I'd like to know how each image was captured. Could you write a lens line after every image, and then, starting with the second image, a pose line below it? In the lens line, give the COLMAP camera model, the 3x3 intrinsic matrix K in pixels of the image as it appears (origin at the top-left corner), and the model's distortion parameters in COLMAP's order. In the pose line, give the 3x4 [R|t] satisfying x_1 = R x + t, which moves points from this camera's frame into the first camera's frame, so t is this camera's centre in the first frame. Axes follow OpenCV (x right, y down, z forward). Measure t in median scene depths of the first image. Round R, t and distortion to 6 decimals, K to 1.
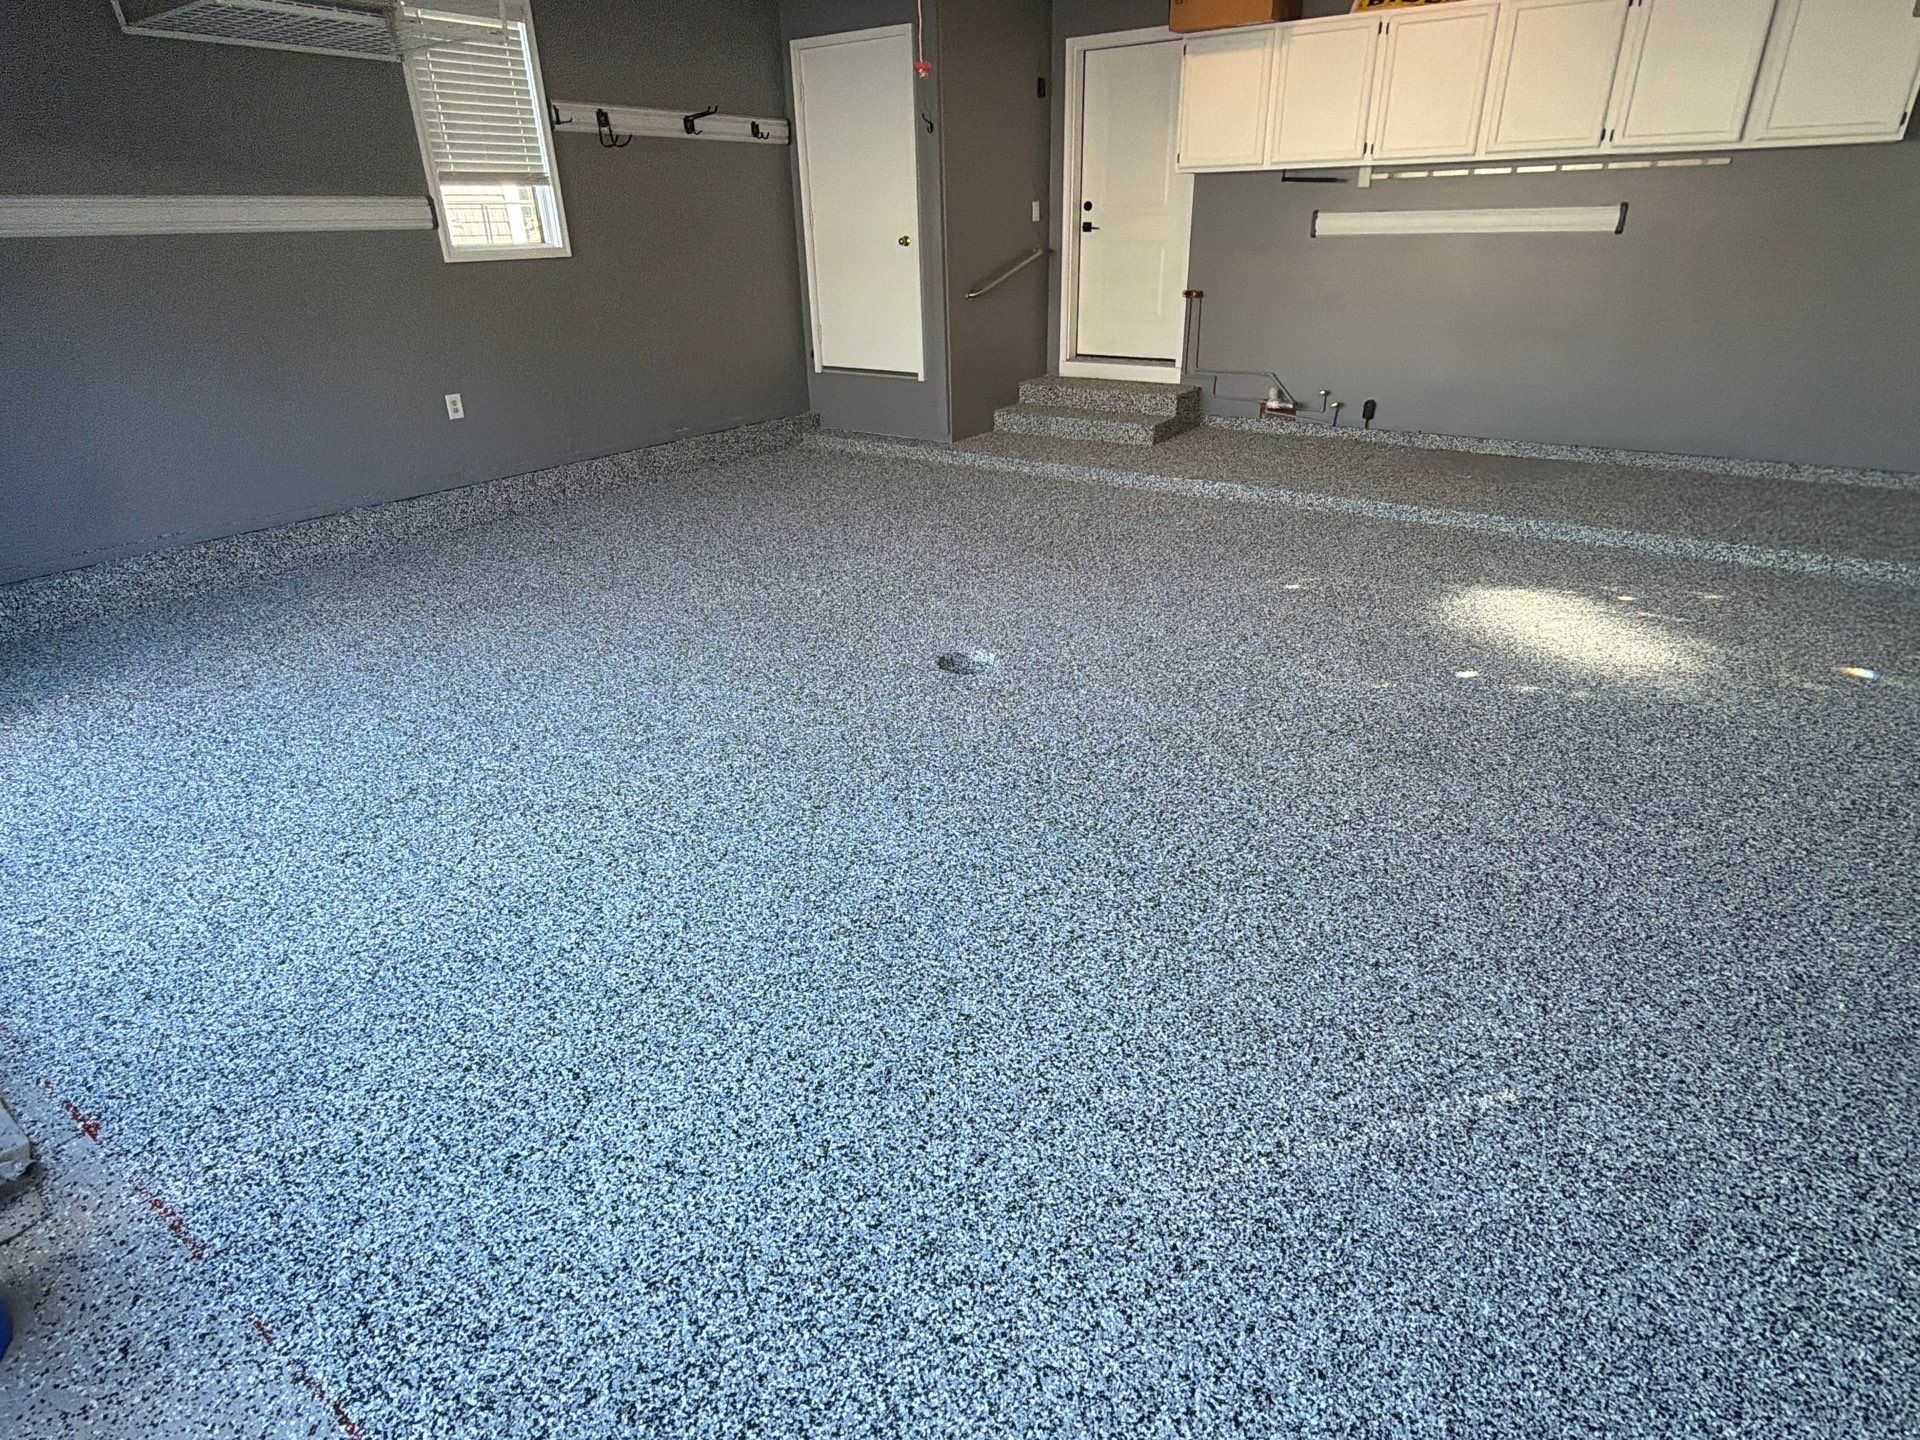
lens RADIAL K [[1048.0, 0, 952.7], [0, 1048.0, 717.8], [0, 0, 1]] dist [0.003057, 0.000894]
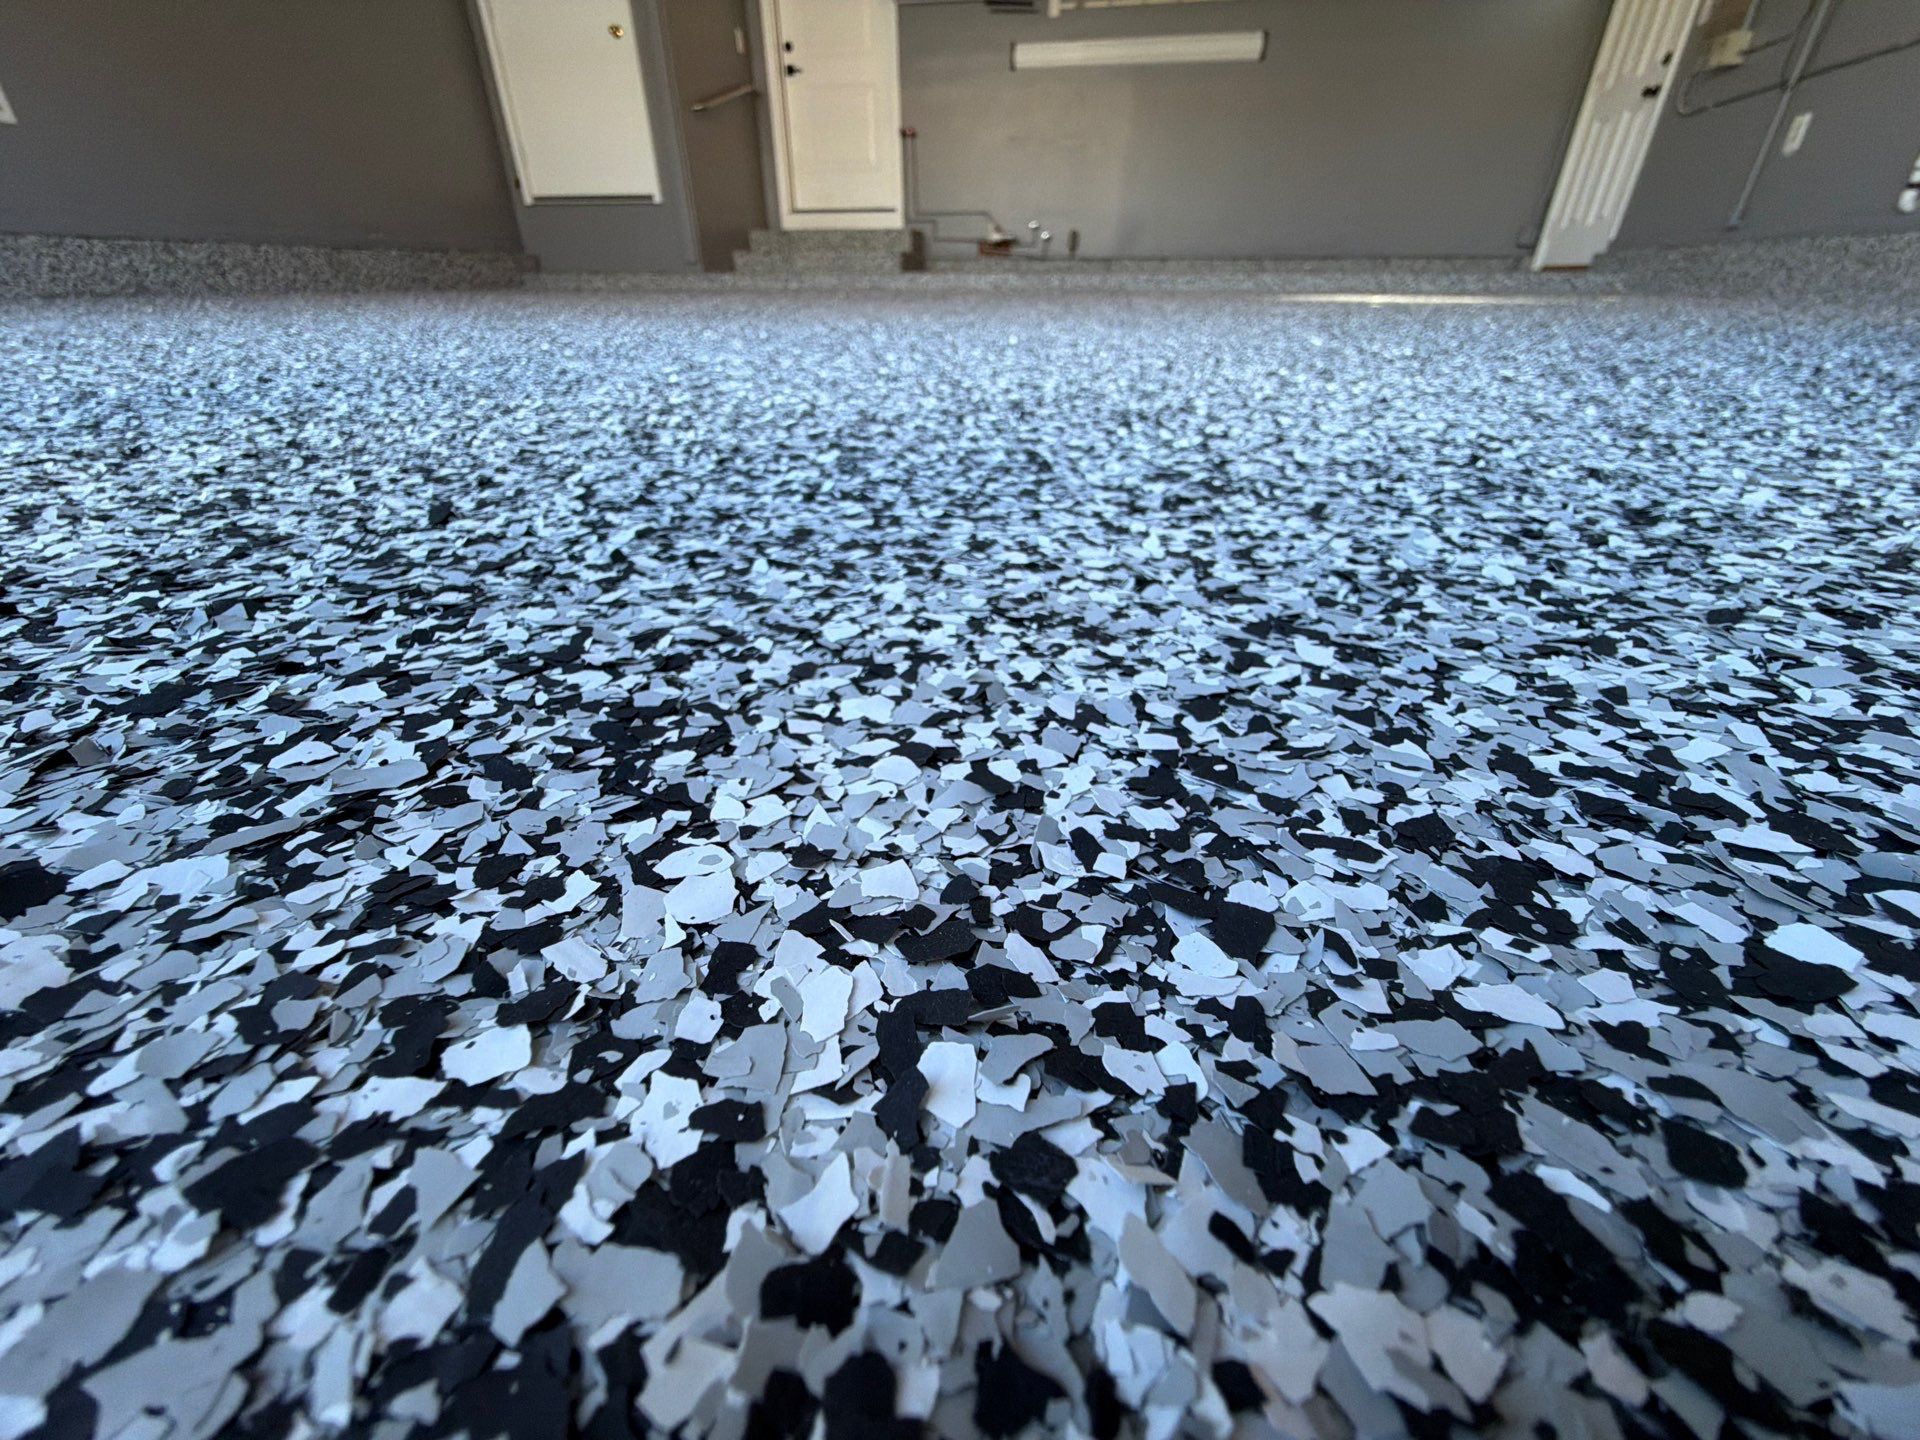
lens RADIAL K [[768.0, 0, 956.5], [0, 768.0, 724.4], [0, 0, 1]] dist [0.000668, -0.000175]
pose [[0.906998, -0.188867, 0.376410, -0.150983], [0.159776, 0.981296, 0.107378, 0.127572], [-0.389650, -0.037250, 0.920209, 0.248640]]
